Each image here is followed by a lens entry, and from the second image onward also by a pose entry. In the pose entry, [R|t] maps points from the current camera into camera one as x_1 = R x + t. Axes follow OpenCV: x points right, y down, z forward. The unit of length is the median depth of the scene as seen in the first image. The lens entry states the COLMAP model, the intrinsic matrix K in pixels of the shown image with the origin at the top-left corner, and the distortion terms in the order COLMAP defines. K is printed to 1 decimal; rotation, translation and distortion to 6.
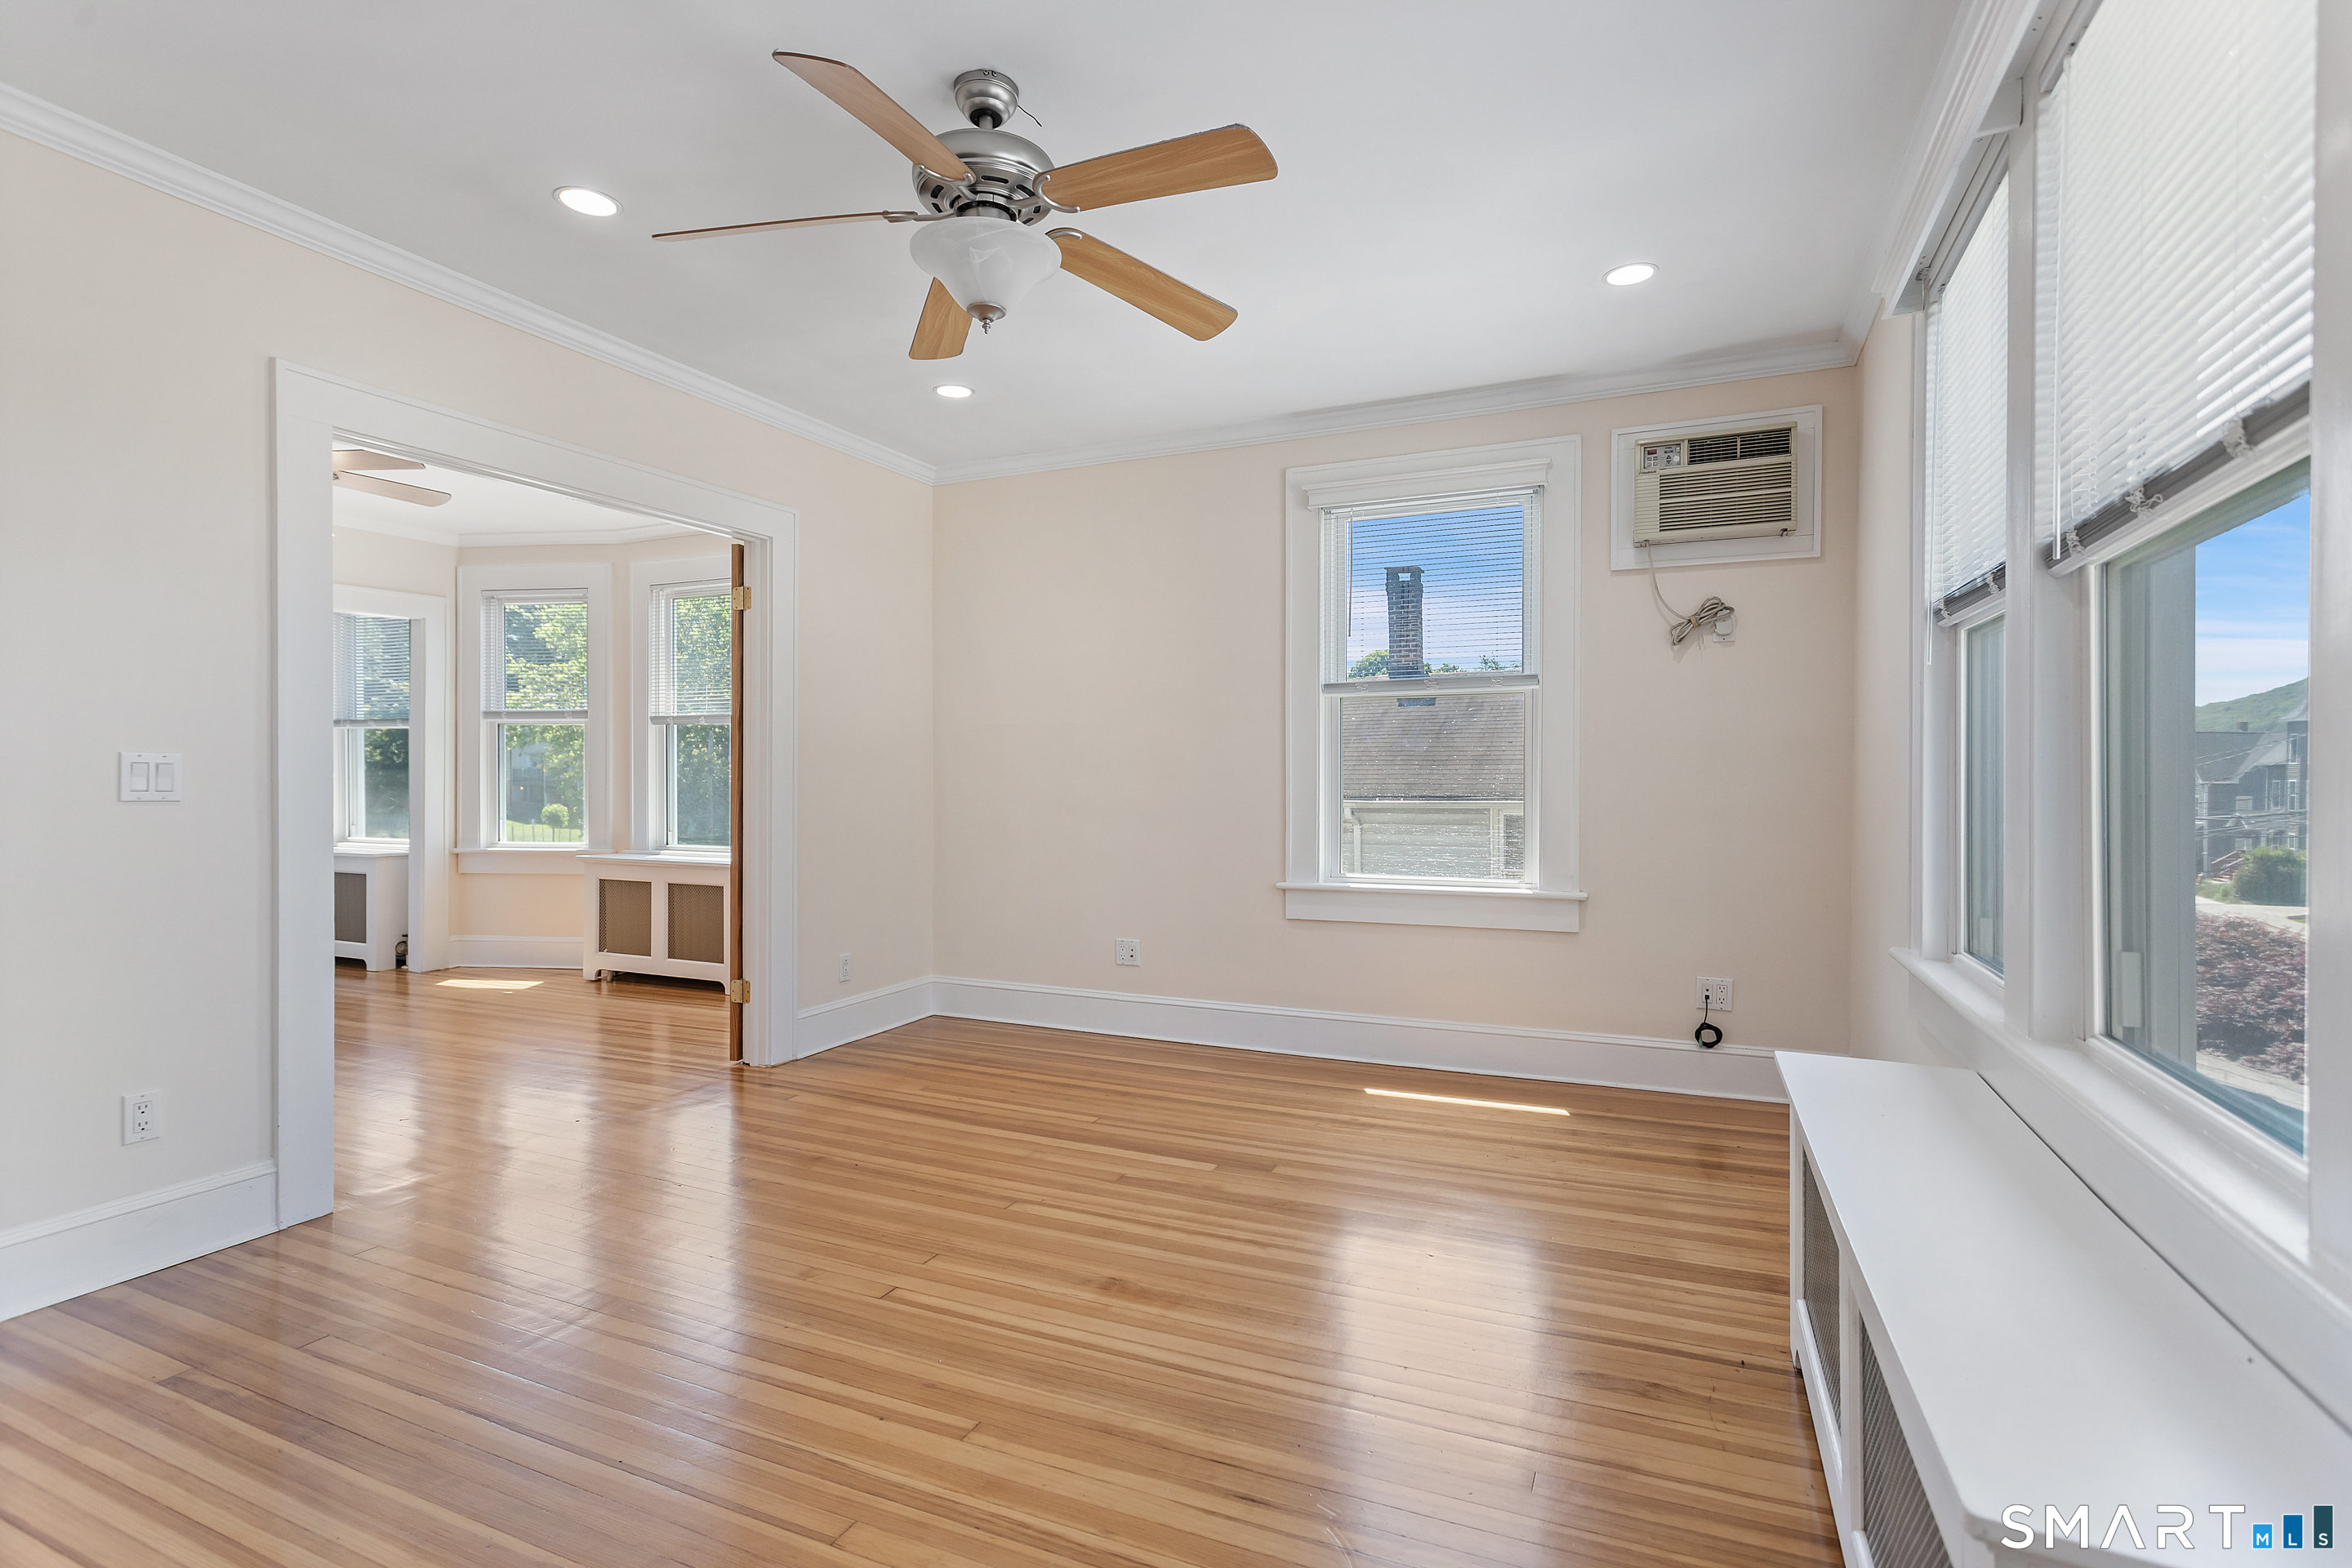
lens RADIAL K [[1110.1, 0, 1158.8], [0, 1110.1, 777.3], [0, 0, 1]] dist [0.000695, -0.000119]
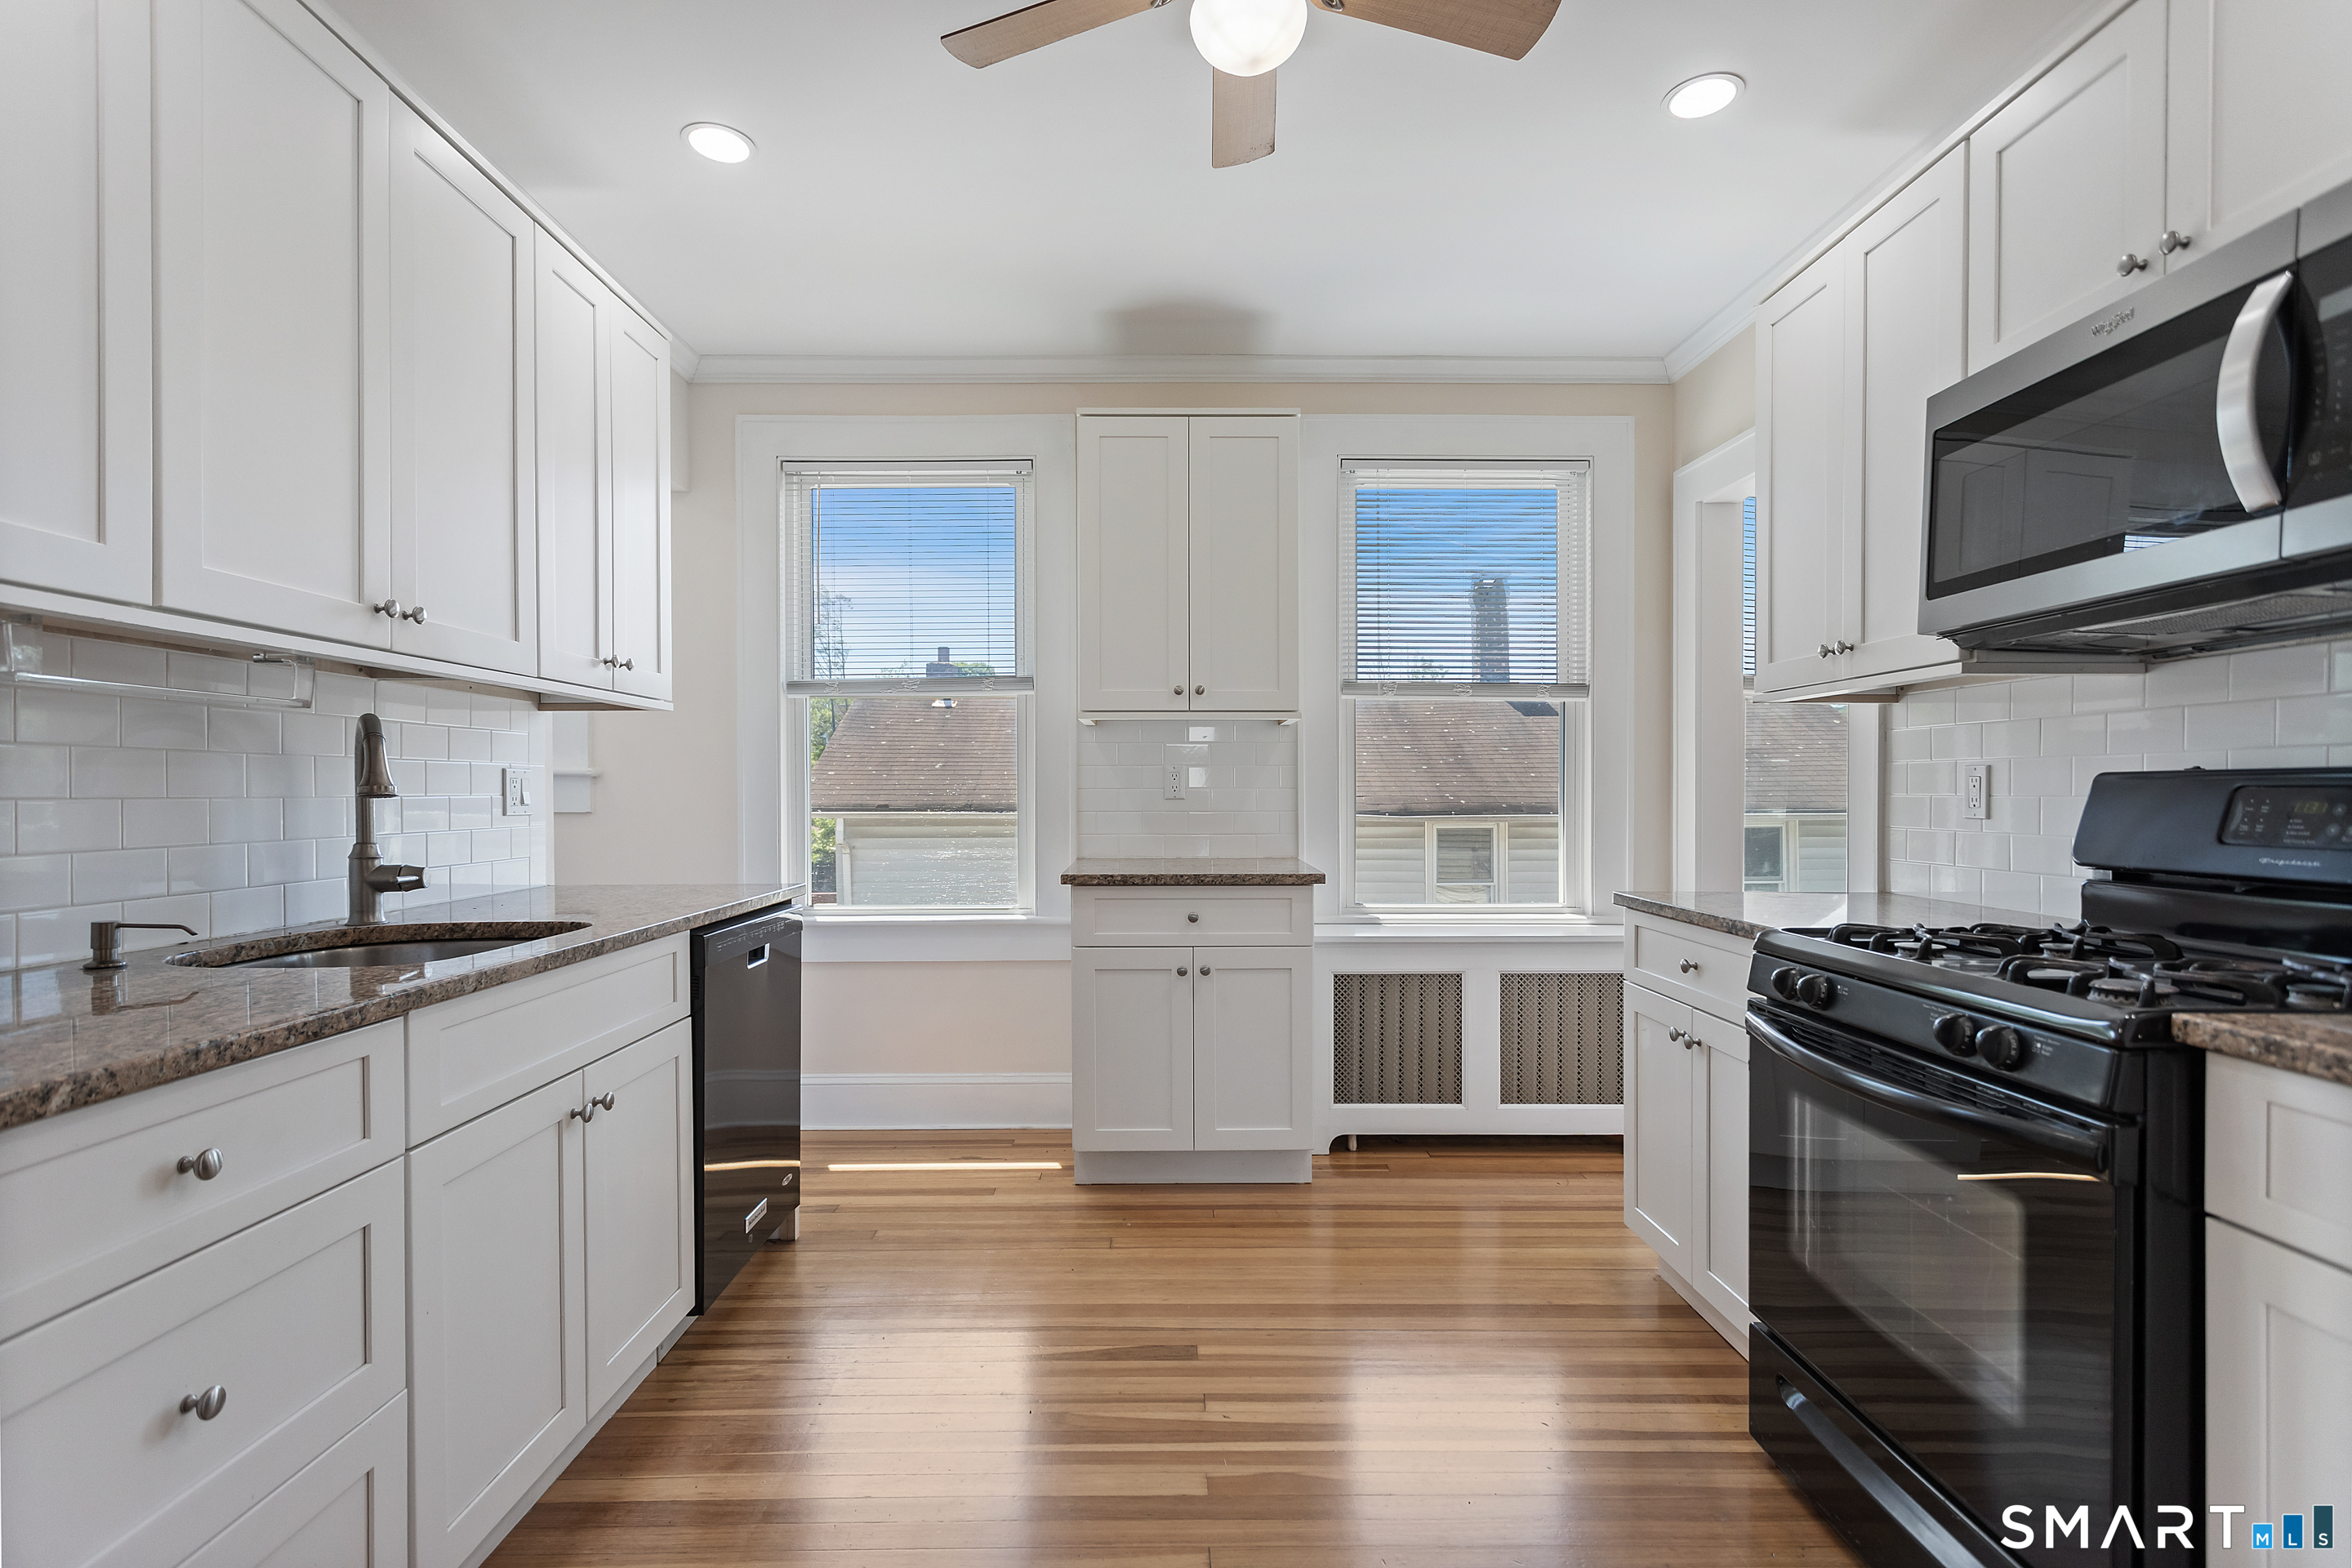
lens RADIAL K [[1110.1, 0, 1161.5], [0, 1110.1, 801.7], [0, 0, 1]] dist [0.000695, -0.000119]
pose [[0.908747, 0.004757, 0.417320, -0.829233], [-0.004024, 0.999988, -0.002636, 0.006192], [-0.417327, 0.000716, 0.908756, 0.529854]]
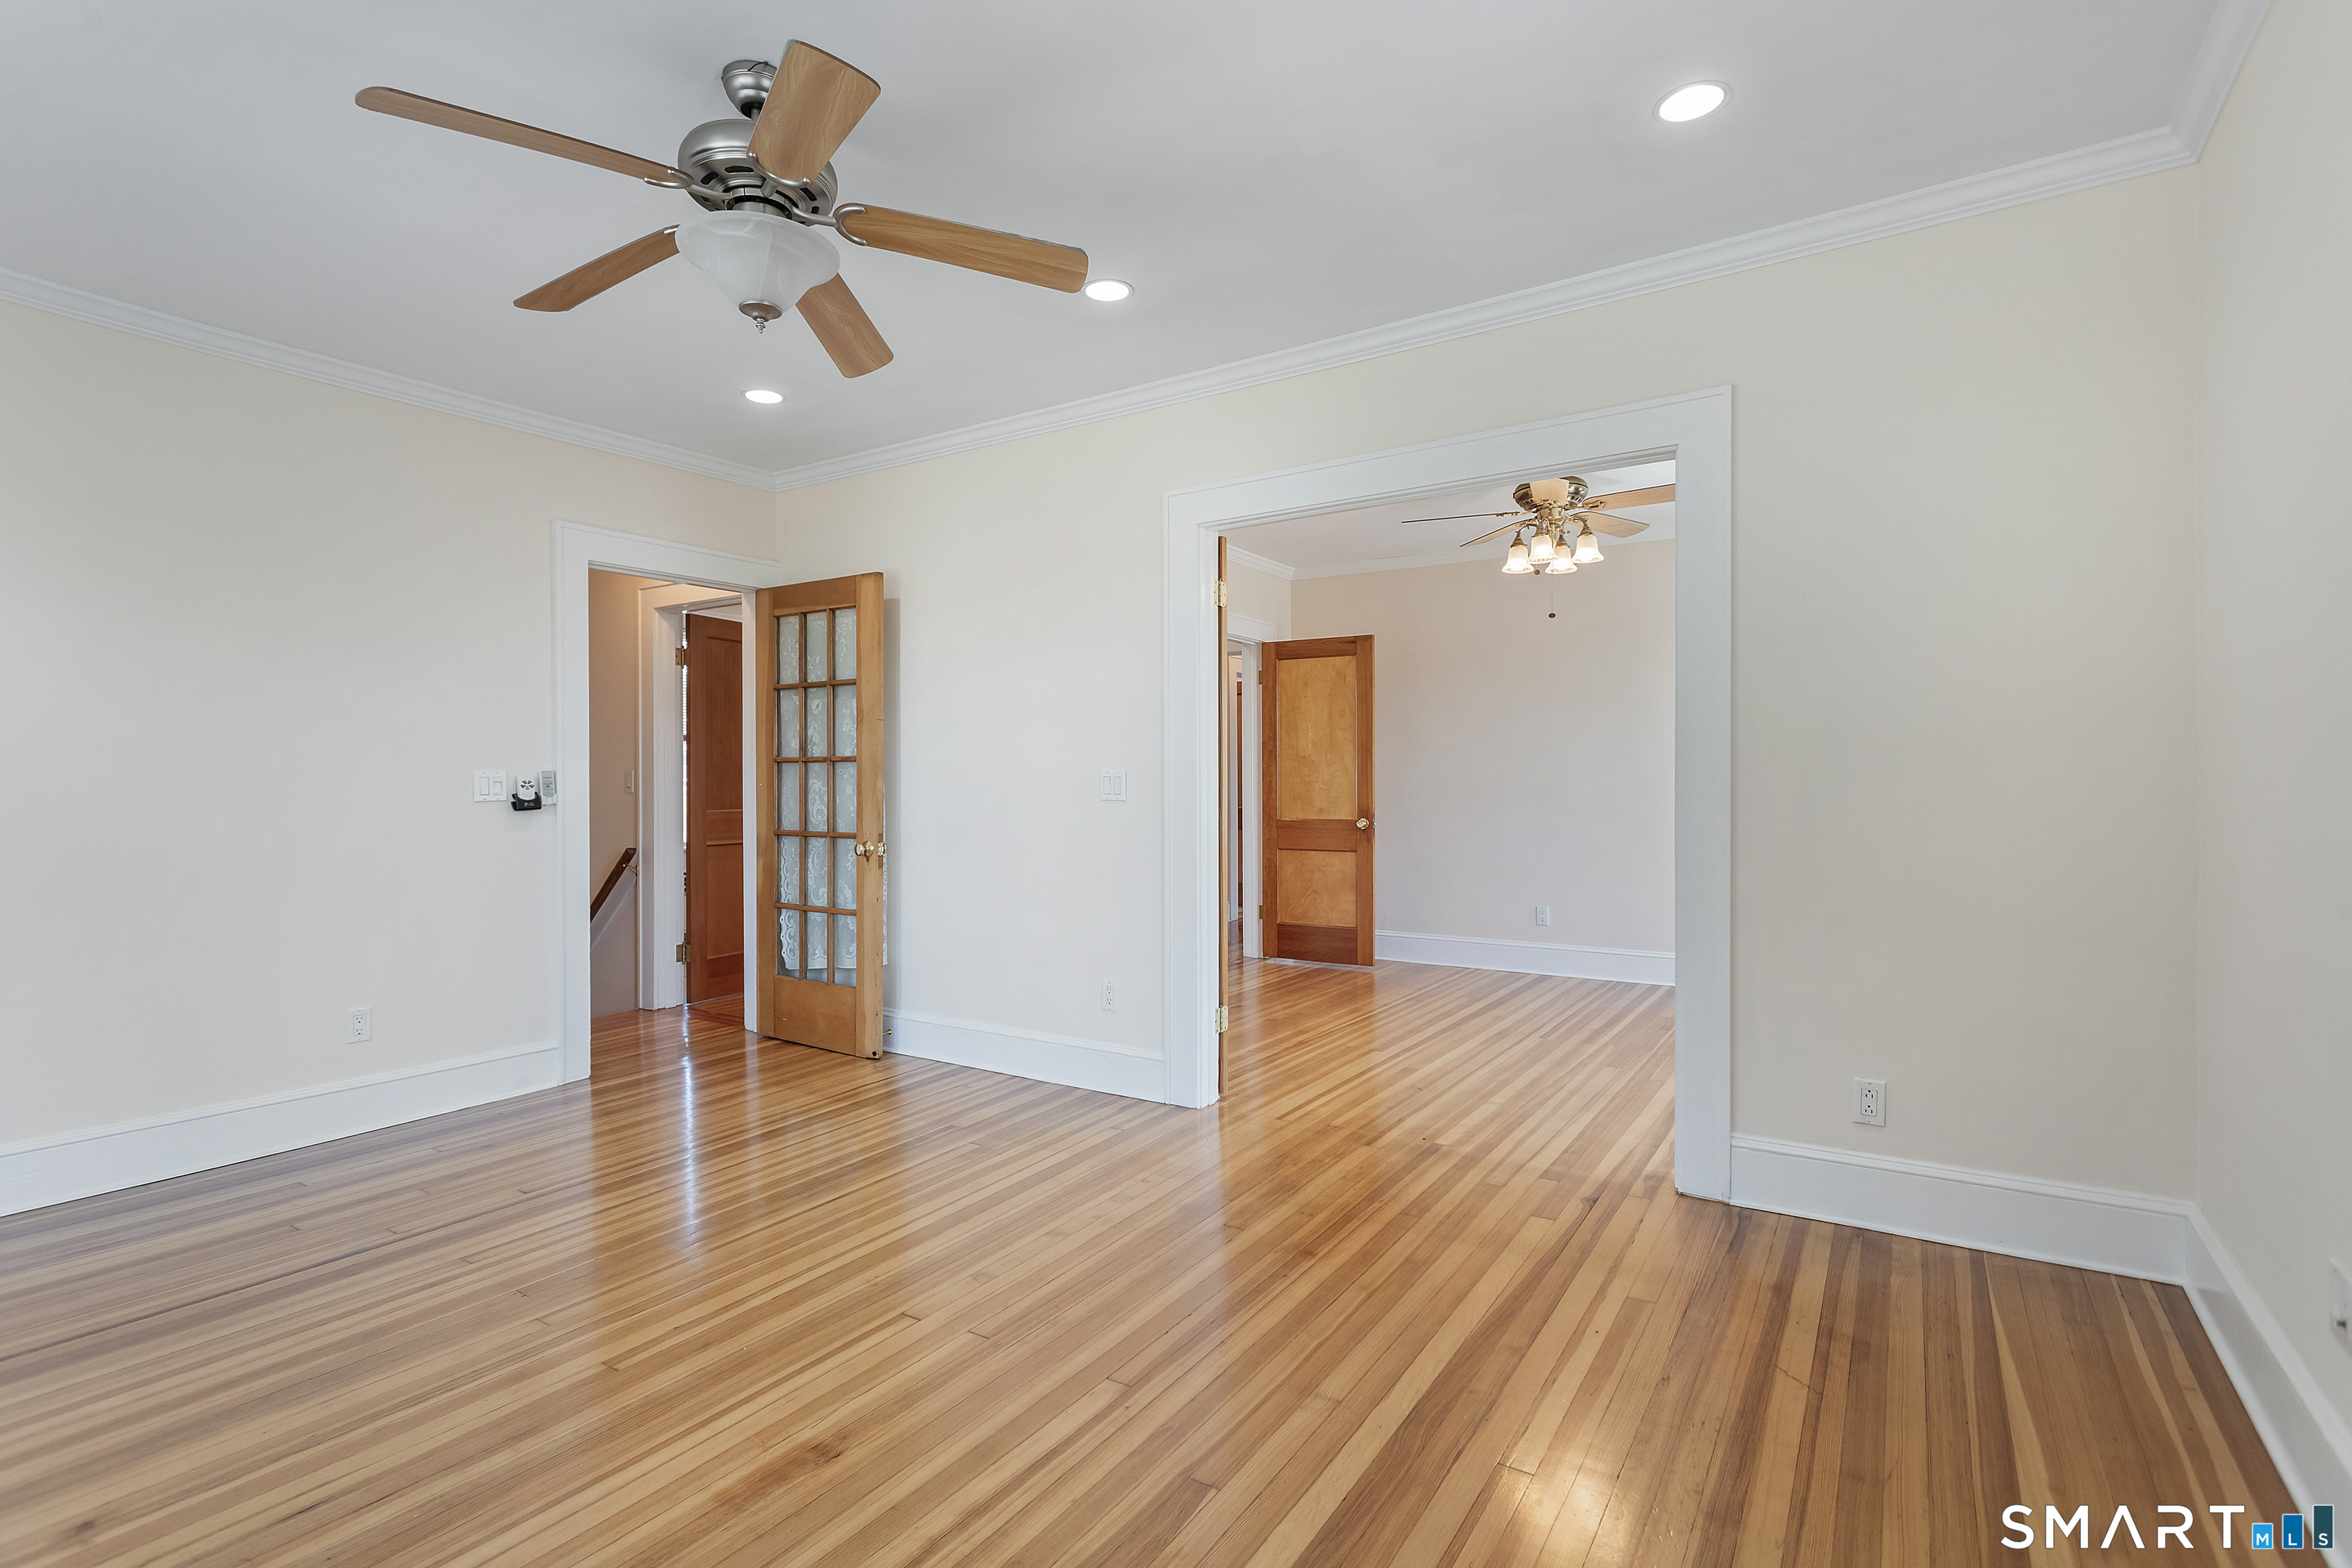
lens RADIAL K [[1110.1, 0, 1200.8], [0, 1110.1, 775.2], [0, 0, 1]] dist [0.000695, -0.000119]
pose [[-0.131848, -0.001834, -0.991268, 0.282022], [0.004456, 0.999987, -0.002443, -0.004882], [0.991260, -0.004739, -0.131838, 0.559276]]
